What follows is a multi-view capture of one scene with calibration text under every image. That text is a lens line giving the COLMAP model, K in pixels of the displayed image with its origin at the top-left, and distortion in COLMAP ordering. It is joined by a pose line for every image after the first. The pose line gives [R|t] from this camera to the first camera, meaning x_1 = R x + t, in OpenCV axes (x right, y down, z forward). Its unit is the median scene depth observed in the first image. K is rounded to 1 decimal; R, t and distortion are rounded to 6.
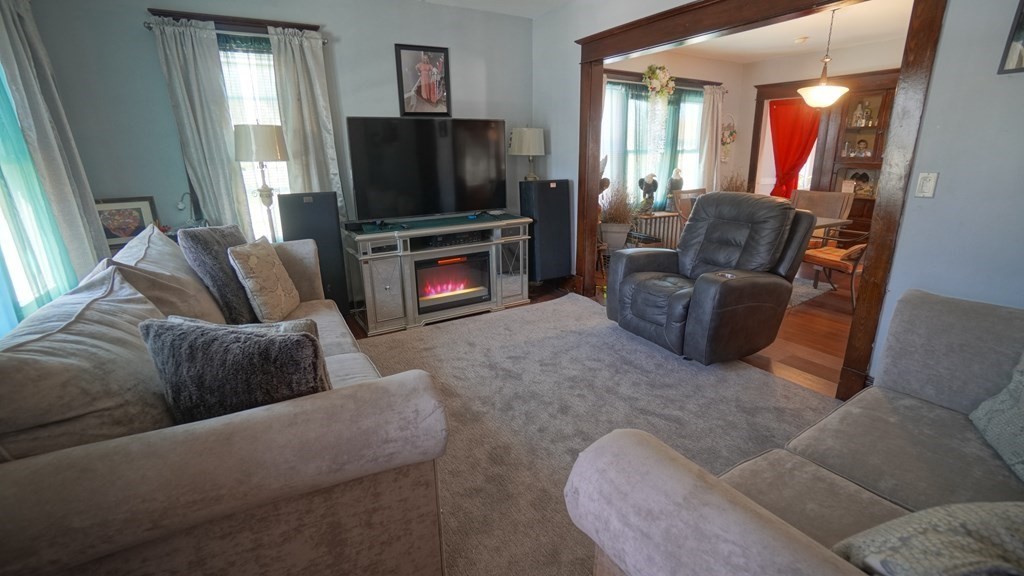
lens RADIAL K [[454.1, 0, 512.0], [0, 454.1, 288.0], [0, 0, 1]] dist [-0.075218, 0.034840]
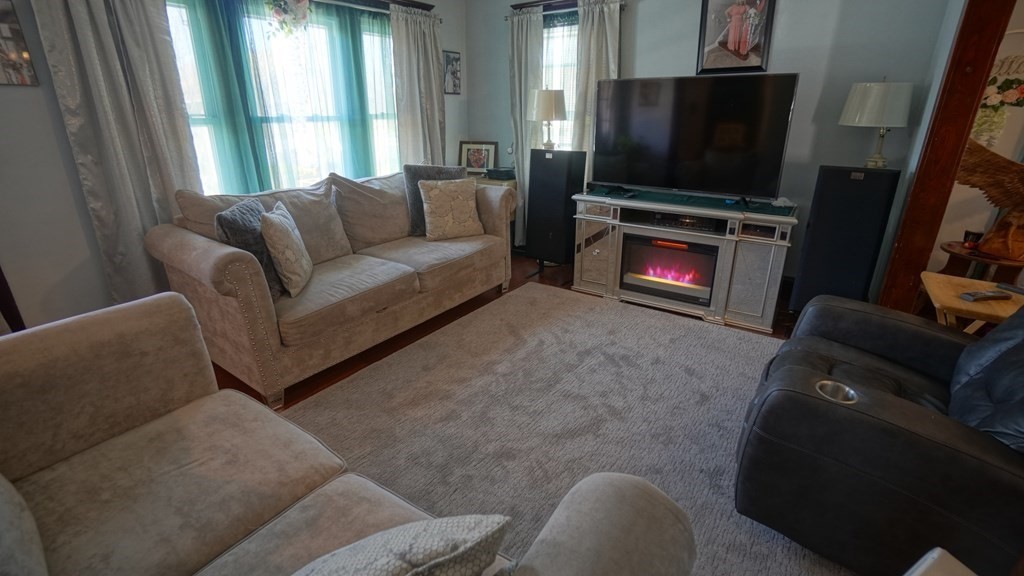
lens RADIAL K [[454.1, 0, 512.0], [0, 454.1, 288.0], [0, 0, 1]] dist [-0.075218, 0.034840]
pose [[0.417325, 0.333903, -0.845191, 0.509741], [-0.266248, 0.934164, 0.237589, -0.109324], [0.868879, 0.125879, 0.478752, 0.345176]]
